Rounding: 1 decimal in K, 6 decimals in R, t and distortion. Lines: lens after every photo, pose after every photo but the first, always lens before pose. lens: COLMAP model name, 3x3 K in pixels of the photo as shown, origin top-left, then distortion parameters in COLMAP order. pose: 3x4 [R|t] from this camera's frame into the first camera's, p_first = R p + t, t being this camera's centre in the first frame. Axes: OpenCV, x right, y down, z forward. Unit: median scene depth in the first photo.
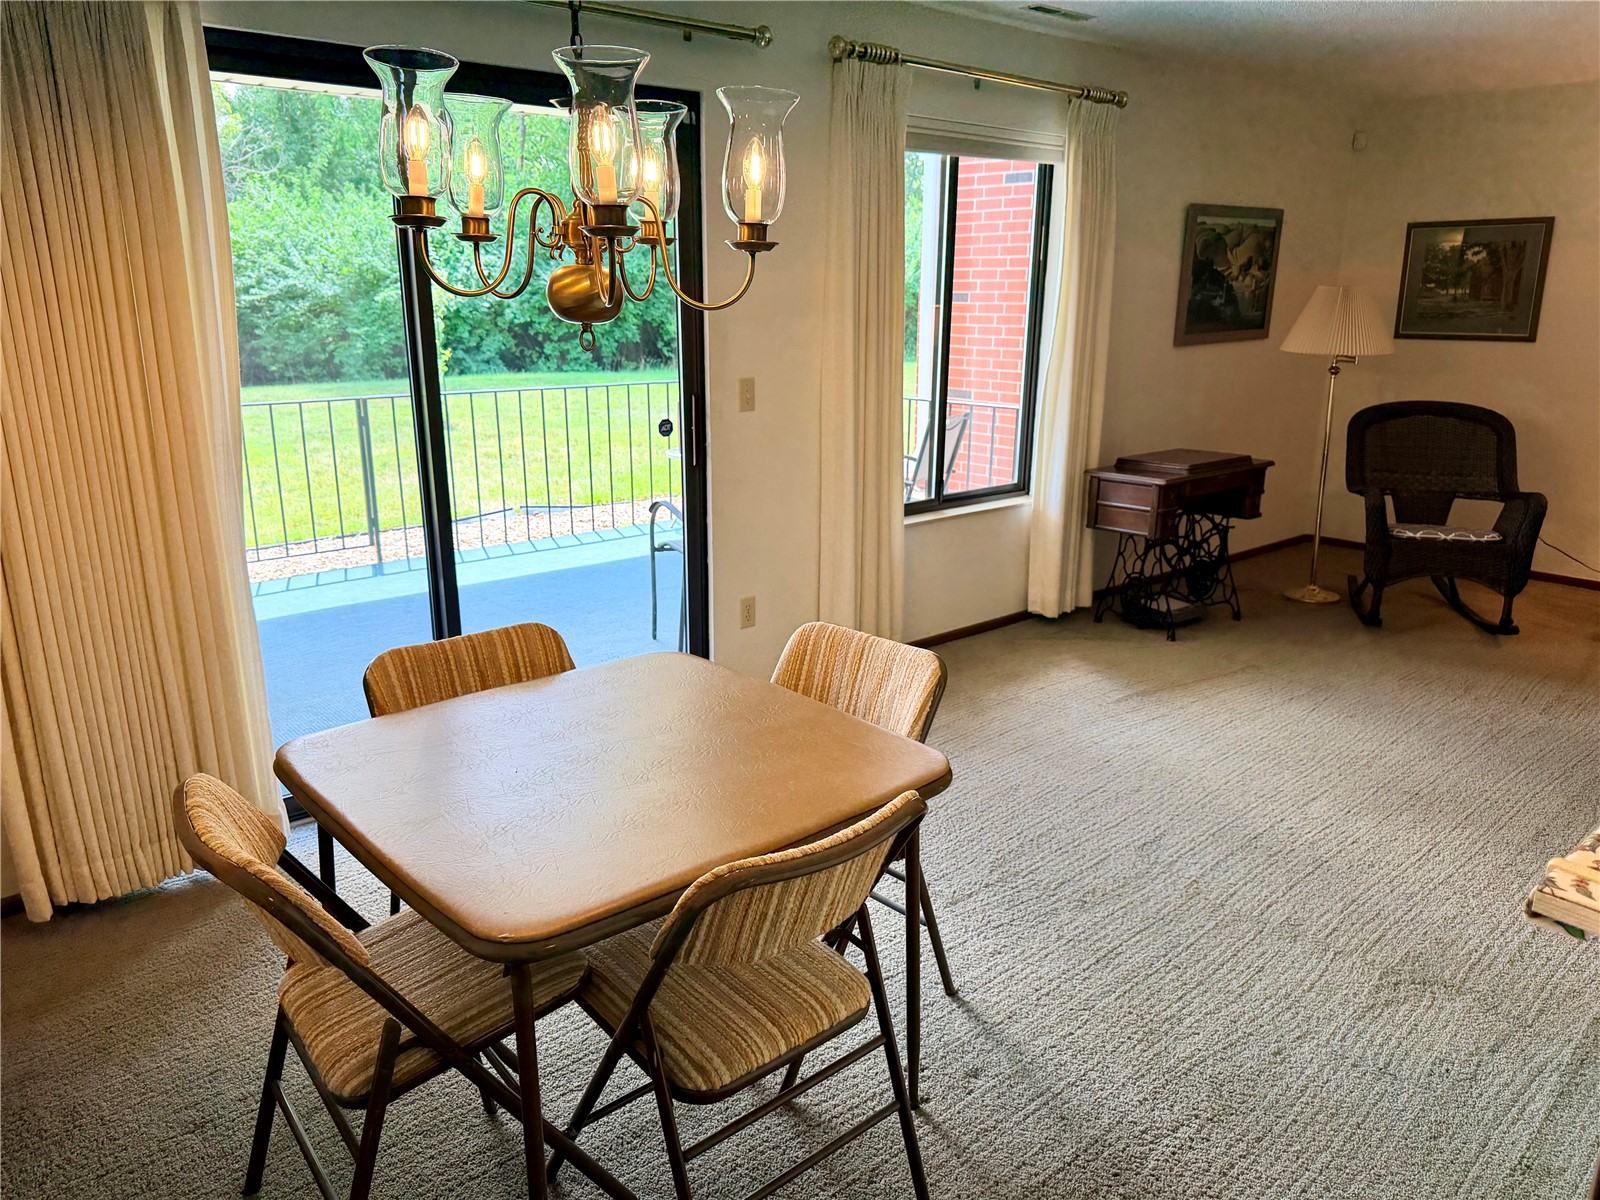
lens RADIAL K [[1123.7, 0, 807.7], [0, 1123.7, 604.4], [0, 0, 1]] dist [0.103480, -0.169719]
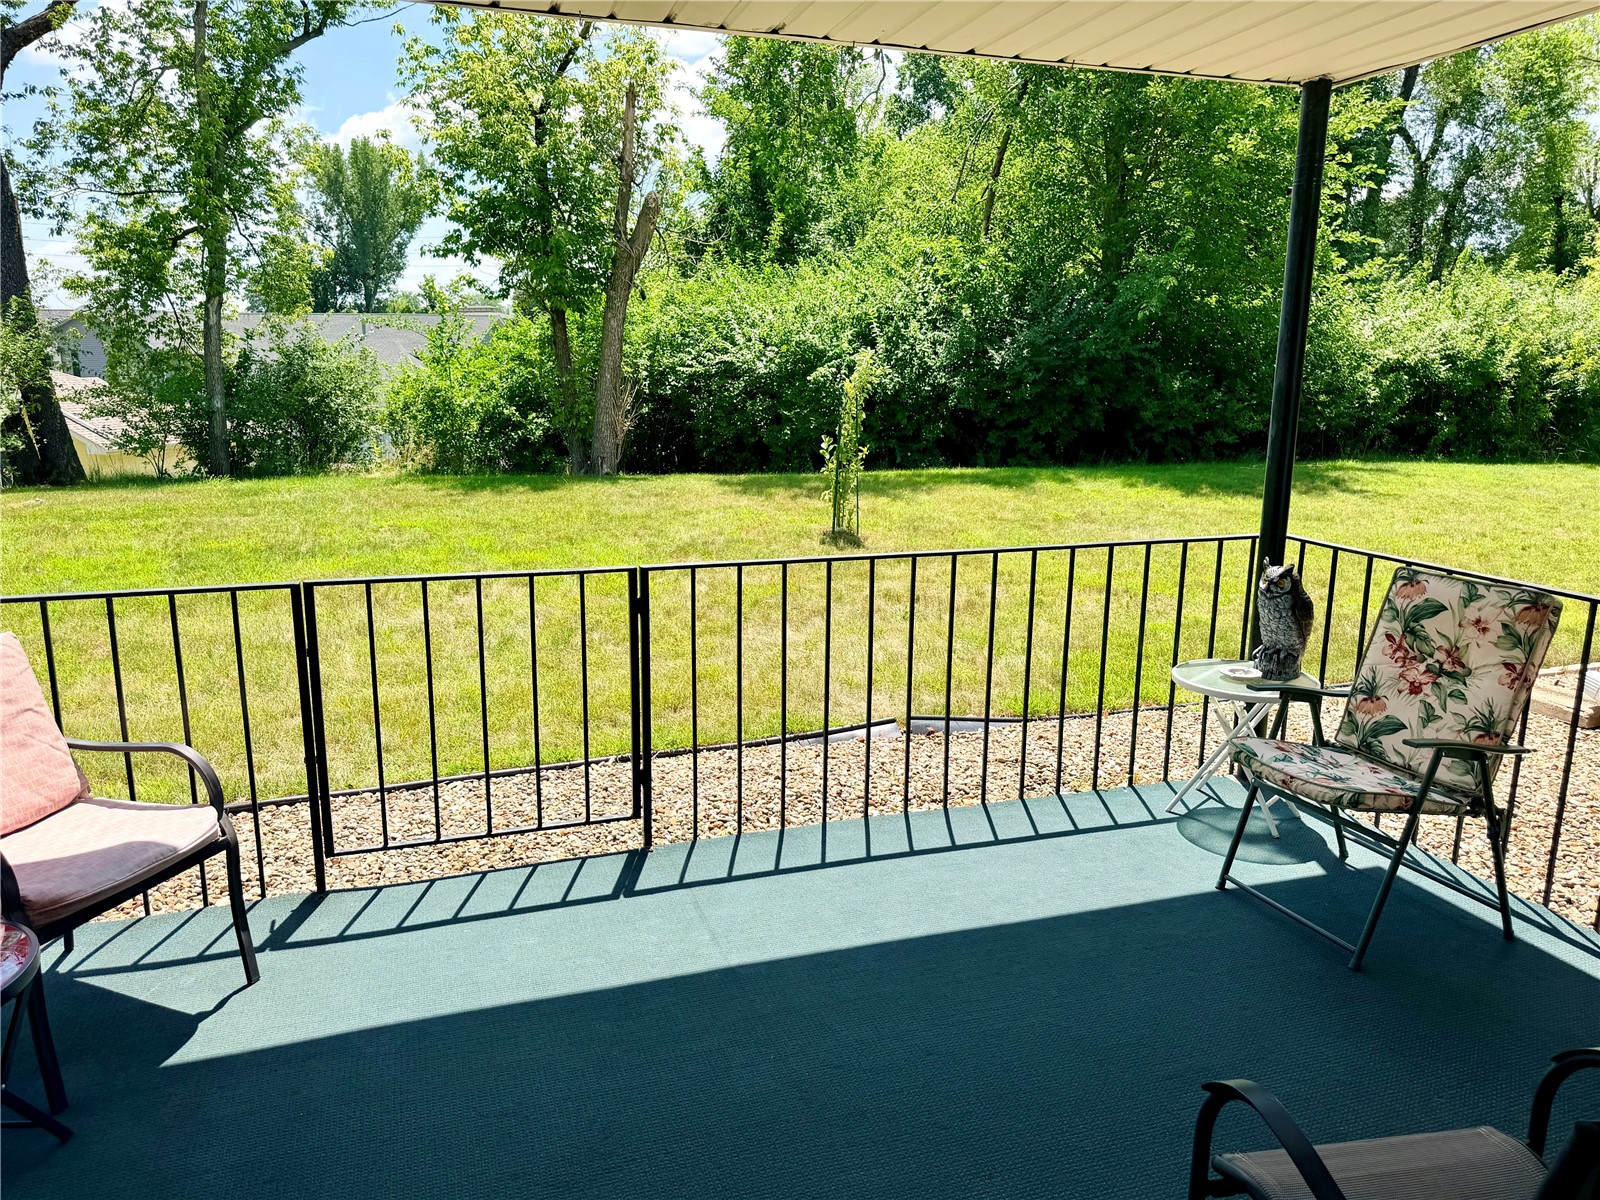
lens RADIAL K [[1123.7, 0, 807.7], [0, 1123.7, 604.4], [0, 0, 1]] dist [0.103480, -0.169719]
pose [[0.926206, 0.090601, -0.365969, -0.038376], [-0.113940, 0.992572, -0.042636, -0.053424], [0.359387, 0.081189, 0.929650, 0.182595]]
